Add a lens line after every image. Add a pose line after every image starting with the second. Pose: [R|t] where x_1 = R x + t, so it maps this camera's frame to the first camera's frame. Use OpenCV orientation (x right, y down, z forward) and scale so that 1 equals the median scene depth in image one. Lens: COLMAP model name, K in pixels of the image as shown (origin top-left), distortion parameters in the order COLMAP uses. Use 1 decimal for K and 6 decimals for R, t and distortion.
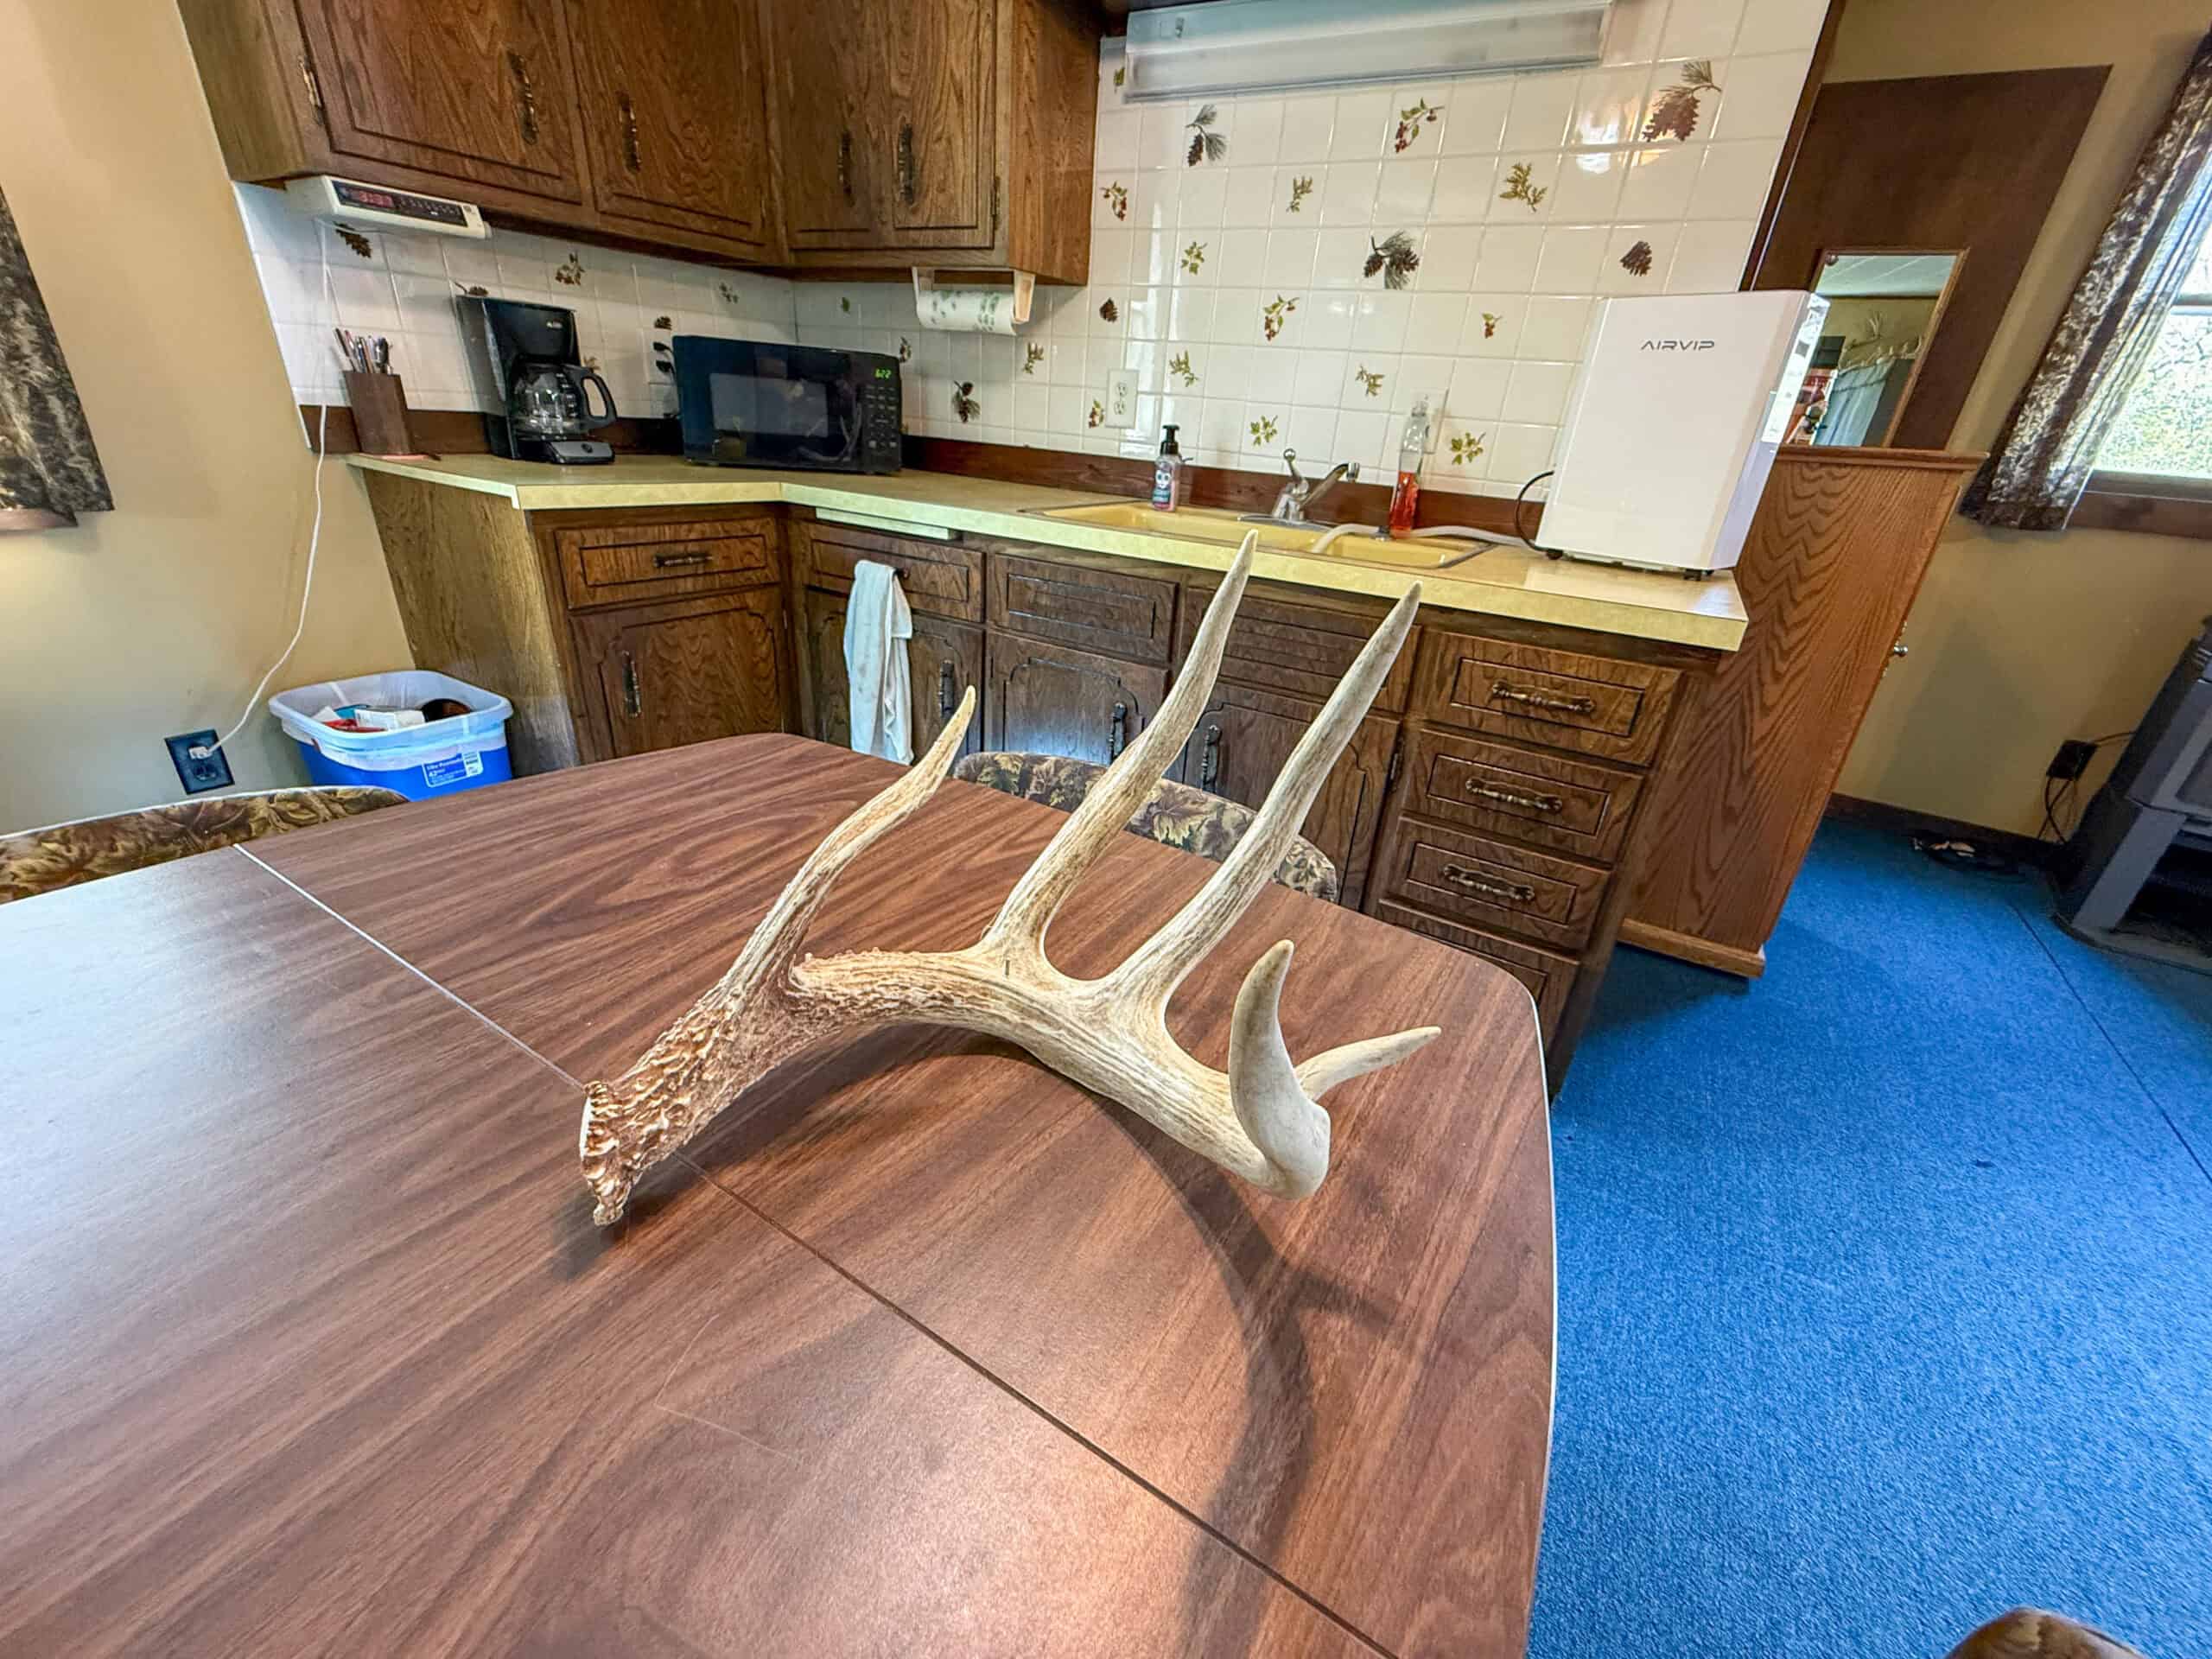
lens RADIAL K [[881.5, 0, 1116.2], [0, 881.5, 828.7], [0, 0, 1]] dist [0.001626, -0.001084]
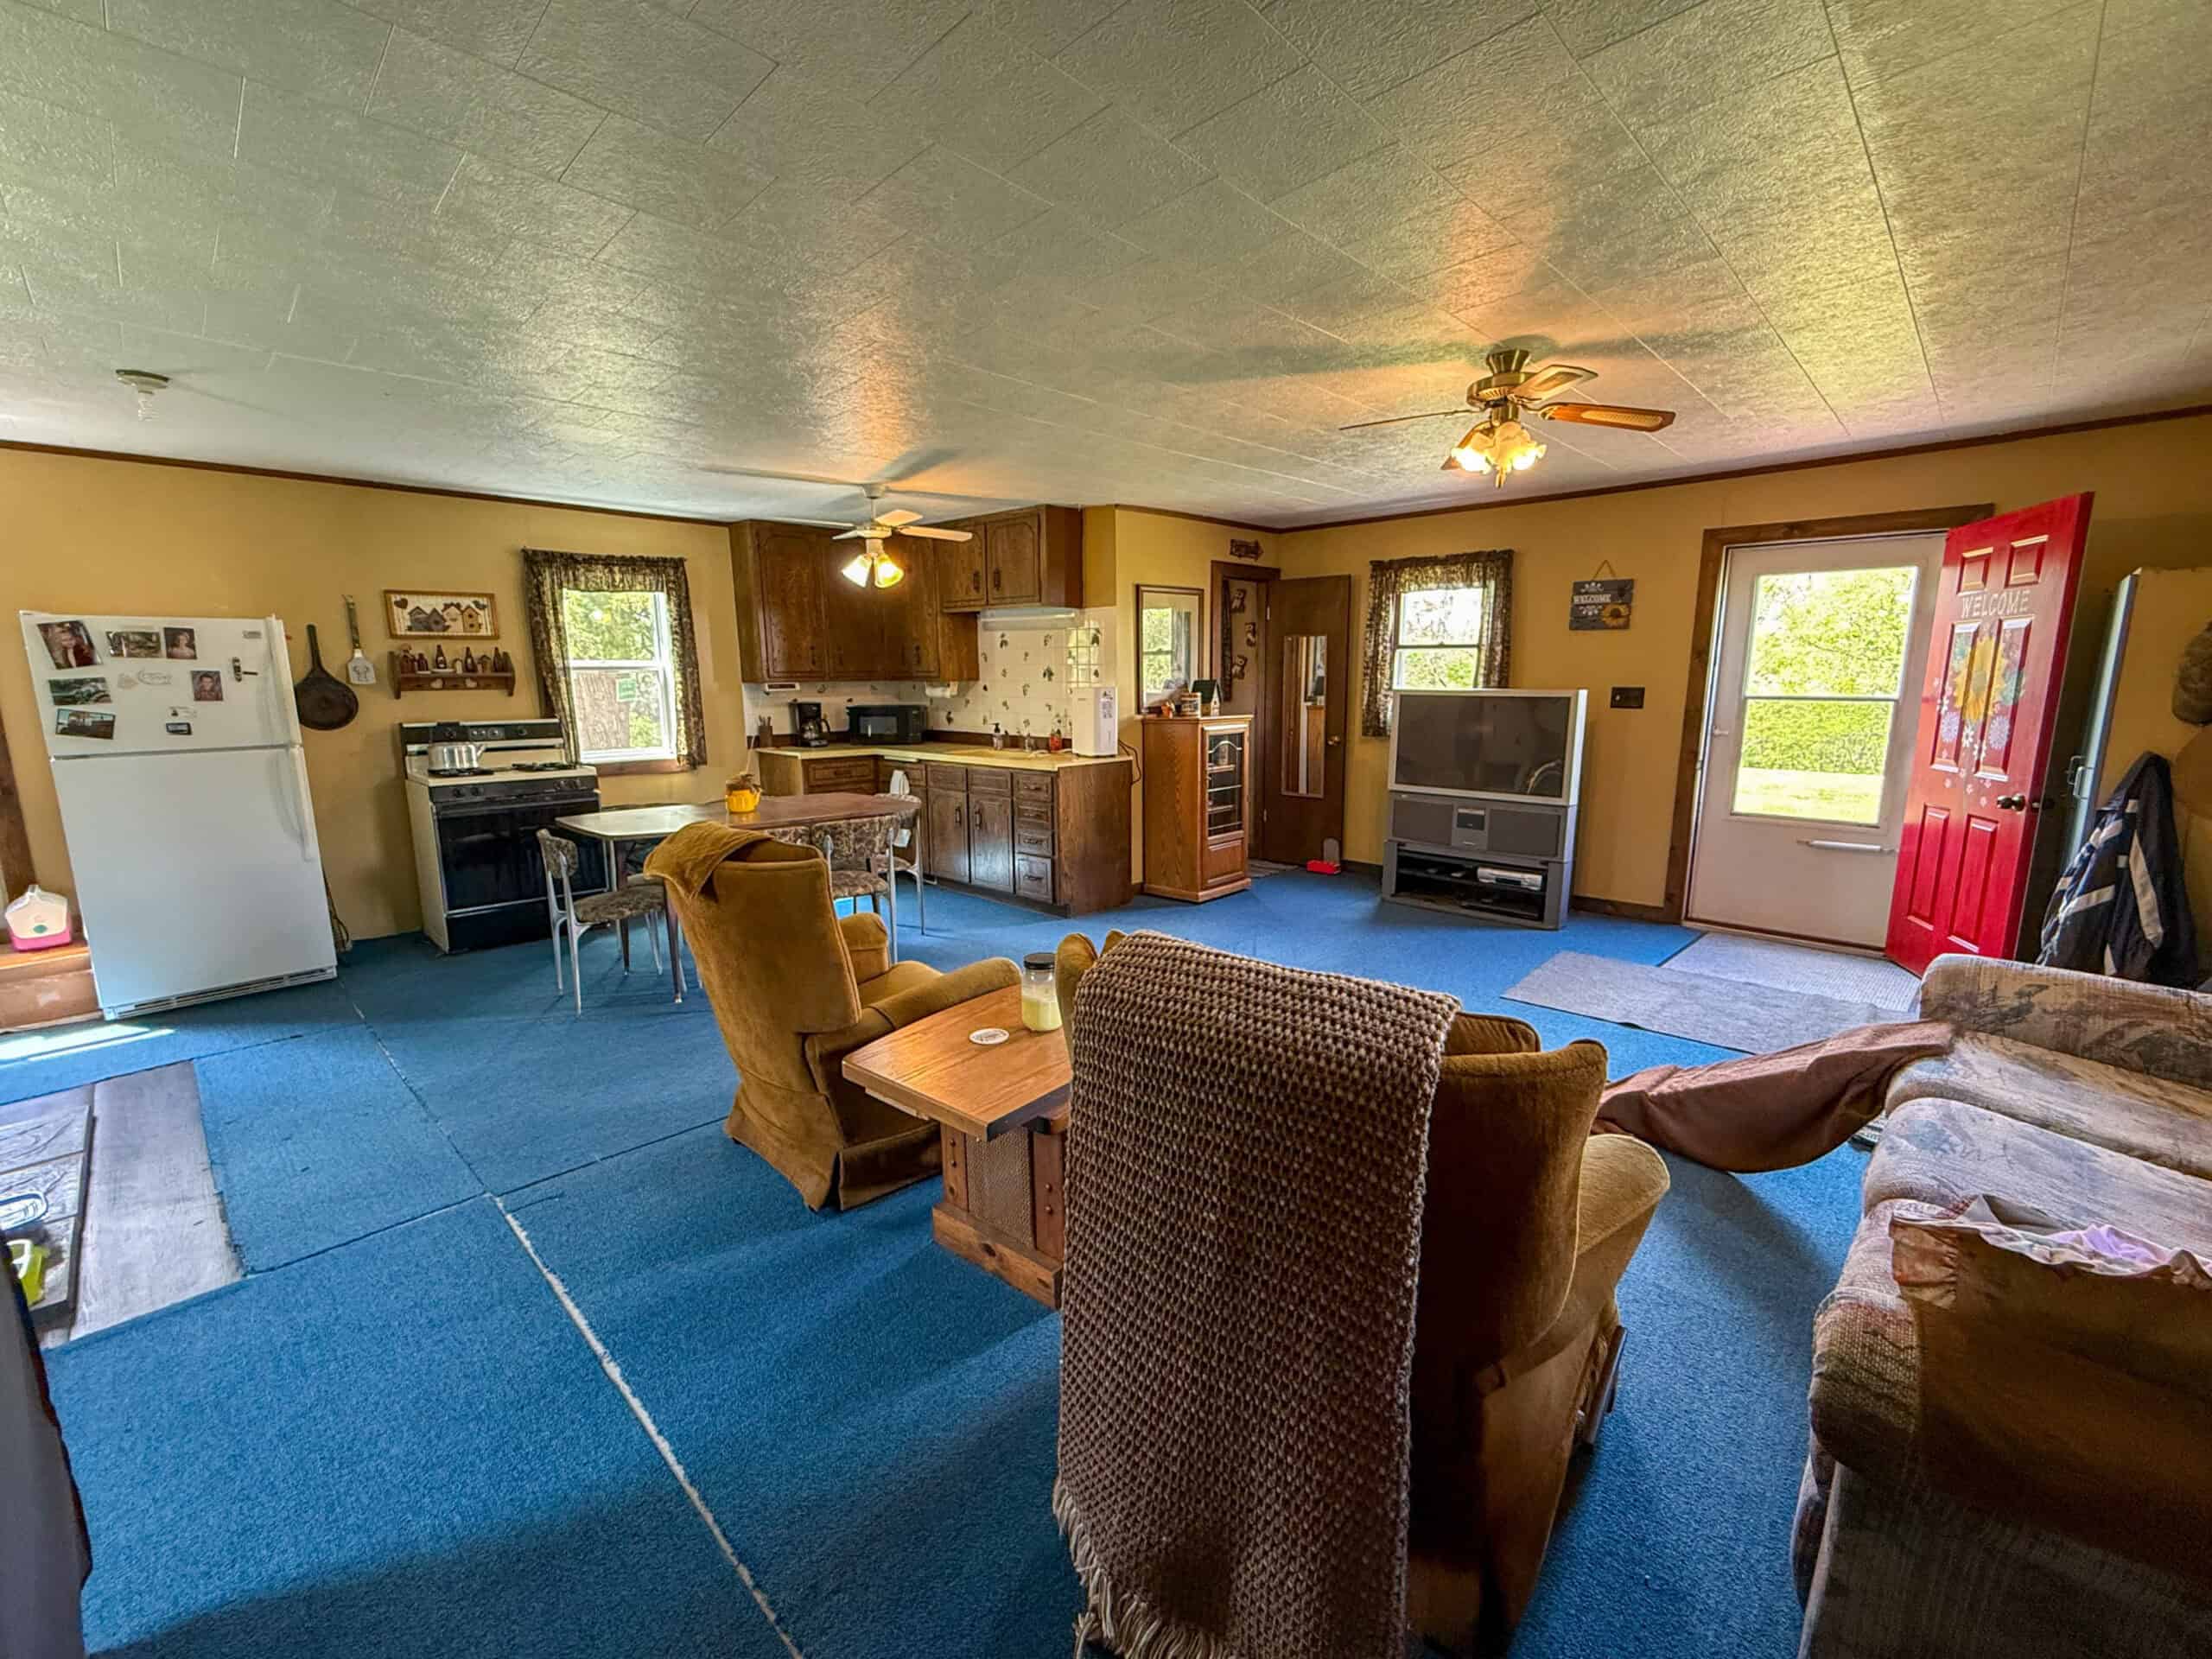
lens RADIAL K [[881.5, 0, 1101.2], [0, 881.5, 832.4], [0, 0, 1]] dist [0.001626, -0.001084]
pose [[0.974899, -0.040631, -0.218910, 1.045287], [-0.022311, 0.960430, -0.277625, 0.722245], [0.221528, 0.275540, 0.935416, -1.619571]]
